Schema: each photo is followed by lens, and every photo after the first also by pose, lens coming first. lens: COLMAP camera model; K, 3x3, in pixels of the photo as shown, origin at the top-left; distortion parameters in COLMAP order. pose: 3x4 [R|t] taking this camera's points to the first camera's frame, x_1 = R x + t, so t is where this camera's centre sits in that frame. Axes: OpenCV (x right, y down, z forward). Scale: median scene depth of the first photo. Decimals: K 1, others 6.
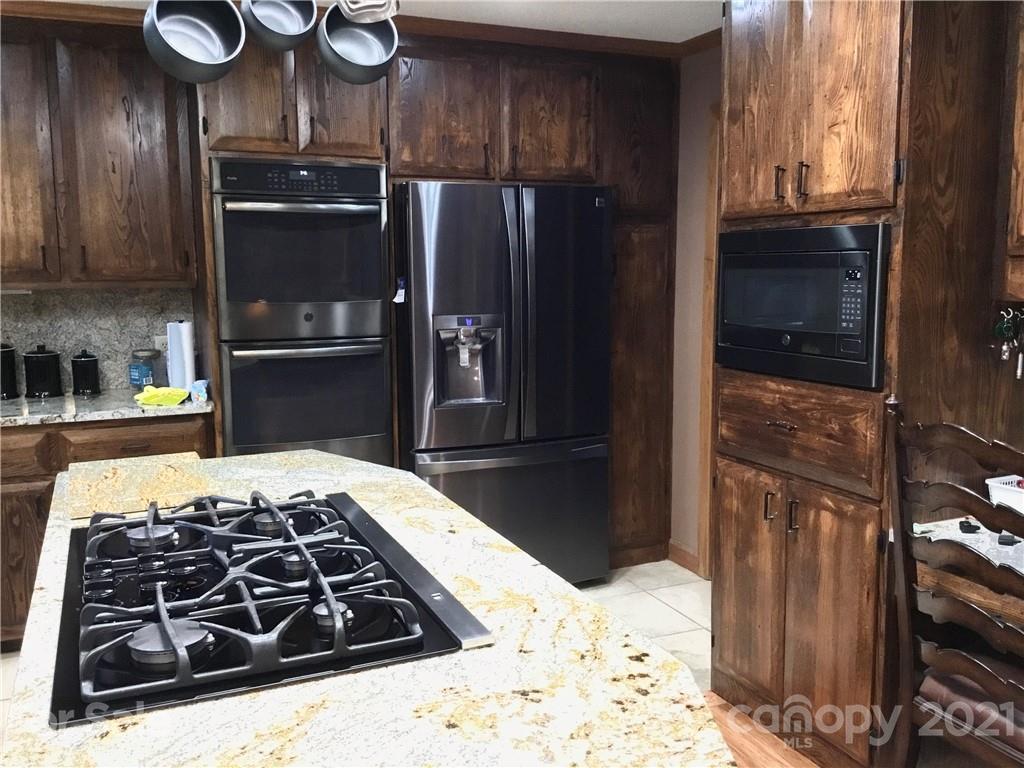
lens RADIAL K [[918.6, 0, 514.0], [0, 918.6, 377.9], [0, 0, 1]] dist [0.060833, -0.020169]
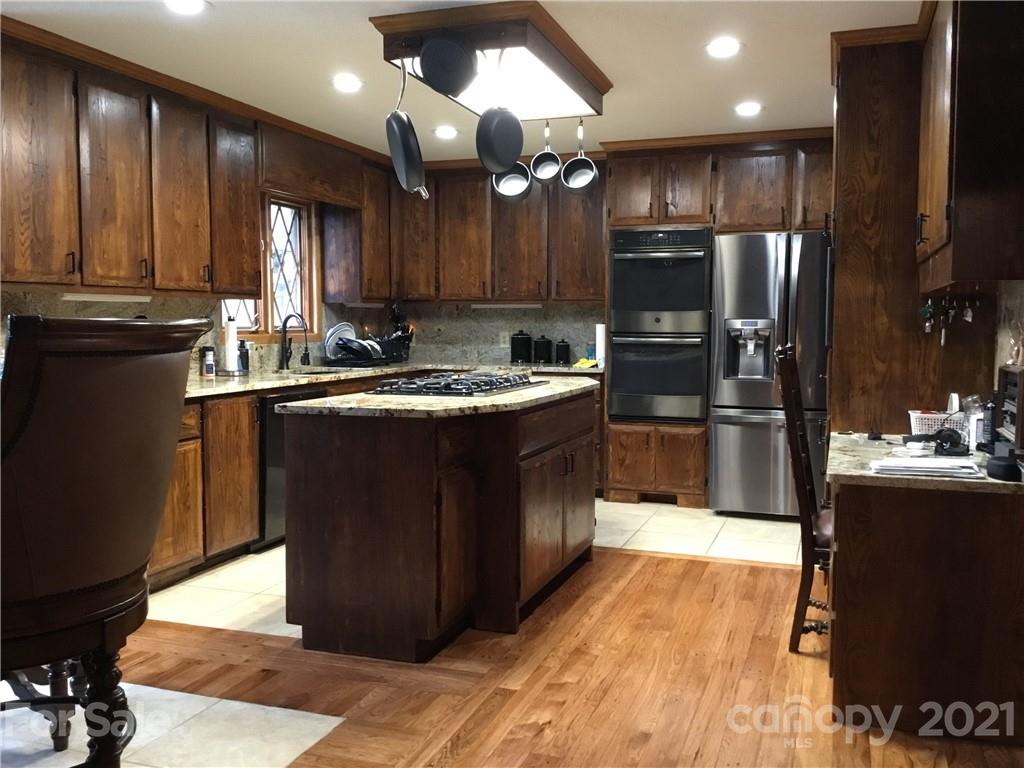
lens RADIAL K [[918.6, 0, 510.7], [0, 918.6, 385.6], [0, 0, 1]] dist [0.060833, -0.020169]
pose [[0.722908, 0.055083, -0.688745, 0.790803], [-0.094188, 0.995368, -0.019254, 0.117104], [0.684494, 0.078791, 0.724748, -0.409626]]
